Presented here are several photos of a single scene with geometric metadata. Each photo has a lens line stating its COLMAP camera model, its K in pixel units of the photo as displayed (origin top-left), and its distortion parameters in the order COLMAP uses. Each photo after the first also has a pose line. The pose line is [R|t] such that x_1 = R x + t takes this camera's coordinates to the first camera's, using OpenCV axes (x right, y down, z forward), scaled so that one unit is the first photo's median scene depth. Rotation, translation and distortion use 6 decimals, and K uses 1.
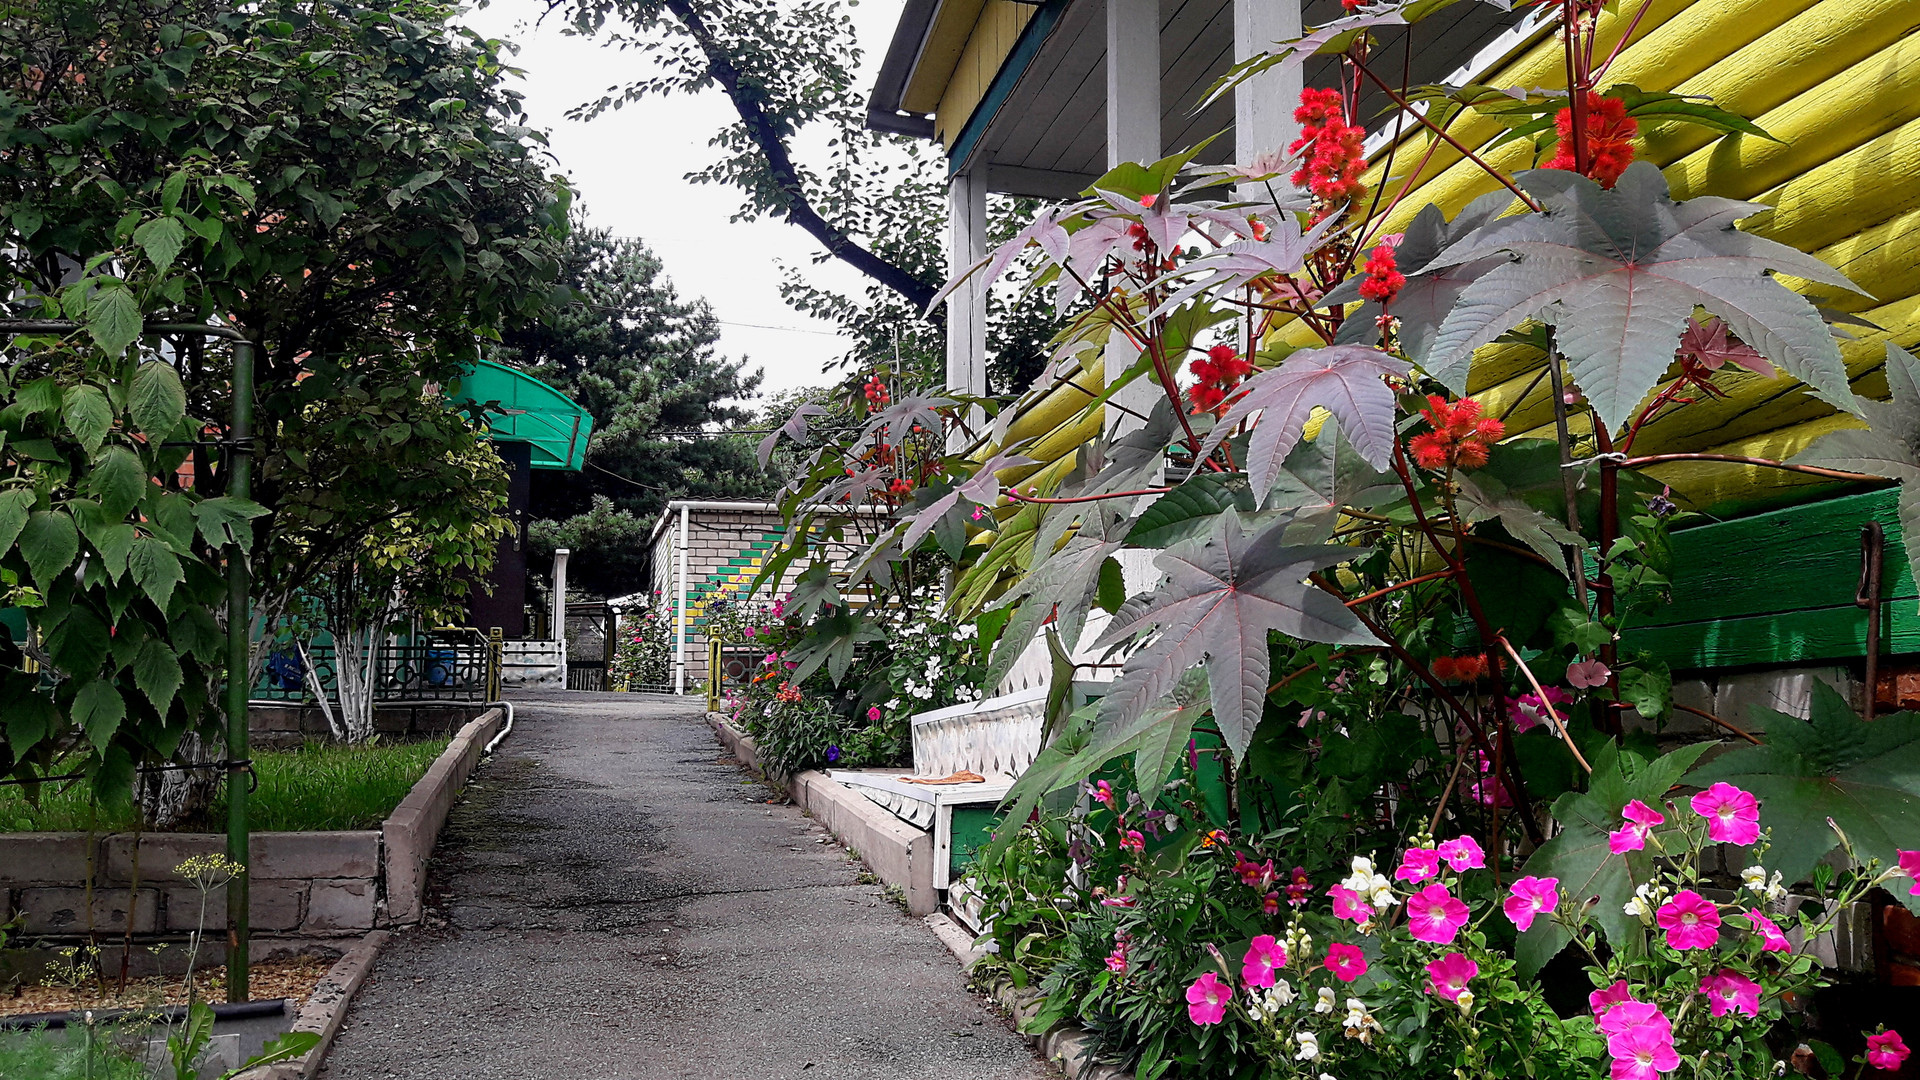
lens RADIAL K [[1626.3, 0, 960.0], [0, 1626.3, 540.0], [0, 0, 1]] dist [0.046238, 0.001667]
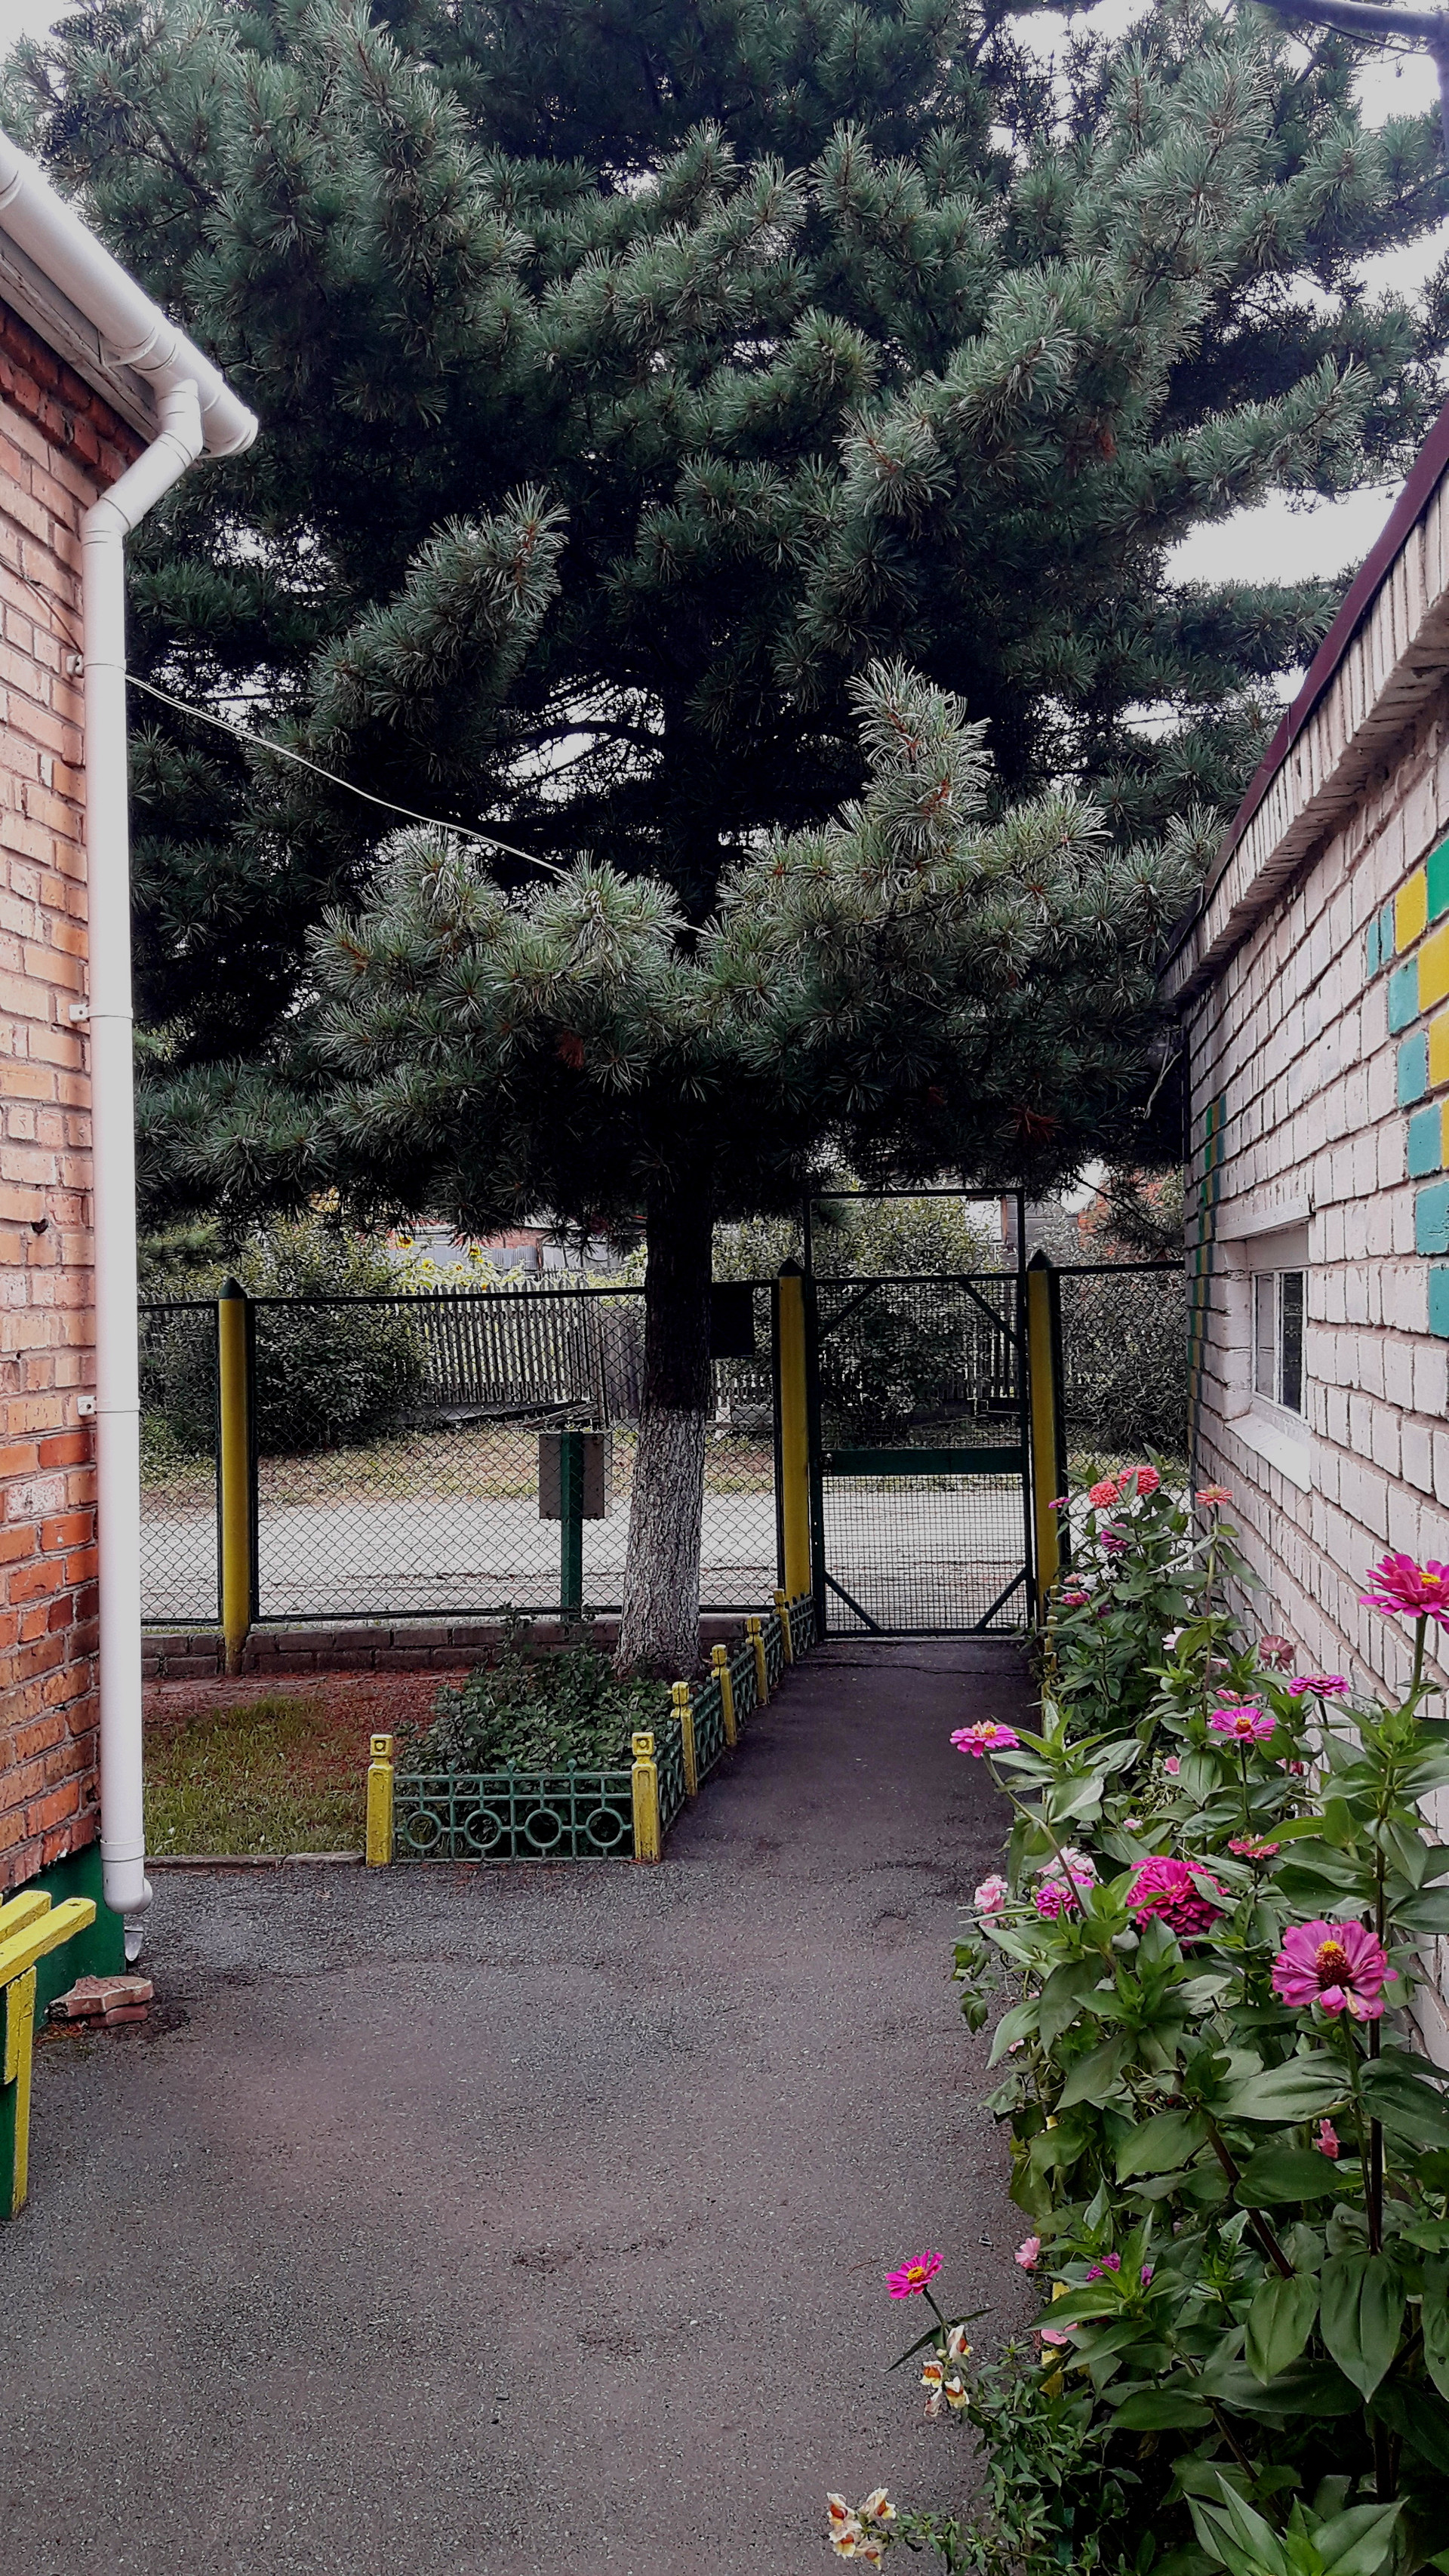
lens RADIAL K [[2181.8, 0, 724.5], [0, 2181.8, 1288.0], [0, 0, 1]] dist [0.046238, 0.001667]
pose [[0.927759, -0.020629, -0.372609, -0.150181], [0.065672, 0.991914, 0.108600, 0.006368], [0.367355, -0.125225, 0.921612, 0.753588]]
